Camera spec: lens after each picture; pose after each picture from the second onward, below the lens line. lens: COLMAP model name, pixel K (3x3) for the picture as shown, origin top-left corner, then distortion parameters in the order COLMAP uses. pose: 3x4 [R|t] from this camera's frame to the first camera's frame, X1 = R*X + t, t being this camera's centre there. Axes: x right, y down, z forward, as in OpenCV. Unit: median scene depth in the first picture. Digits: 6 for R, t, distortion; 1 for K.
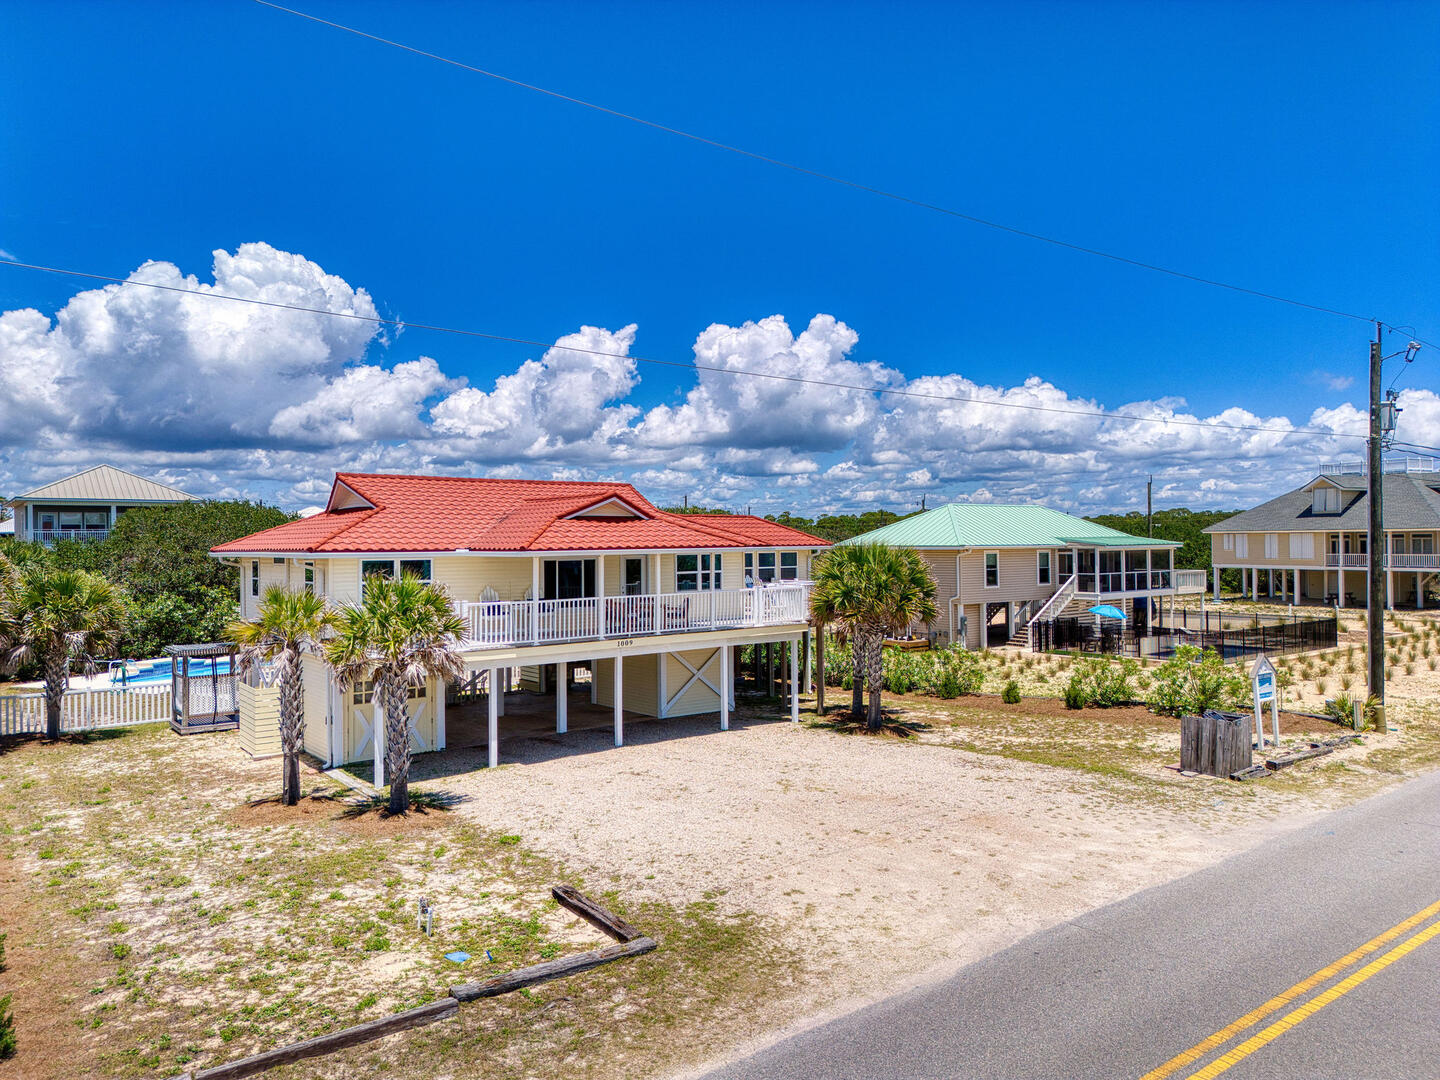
lens RADIAL K [[1008.2, 0, 717.6], [0, 1008.2, 537.2], [0, 0, 1]] dist [0.078276, -0.076388]
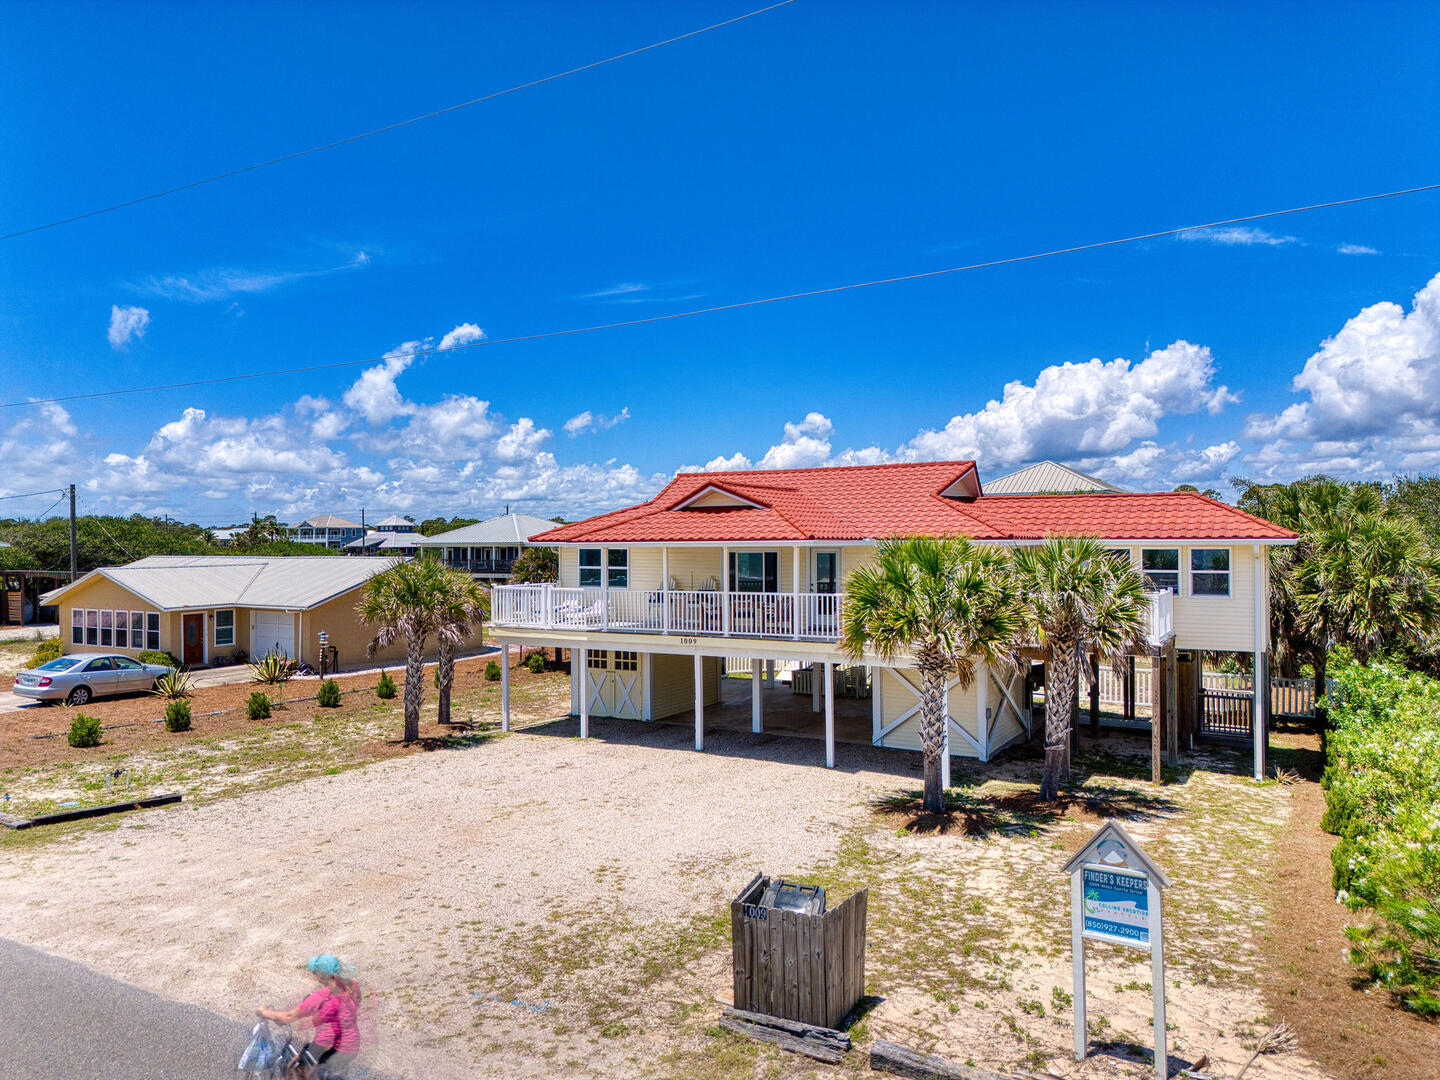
lens RADIAL K [[1006.0, 0, 715.7], [0, 1006.0, 512.8], [0, 0, 1]] dist [0.062000, -0.045929]
pose [[0.378885, -0.017136, -0.925285, 0.750655], [0.006389, 0.999853, -0.015901, 0.000414], [0.925422, 0.000113, 0.378939, 0.633848]]
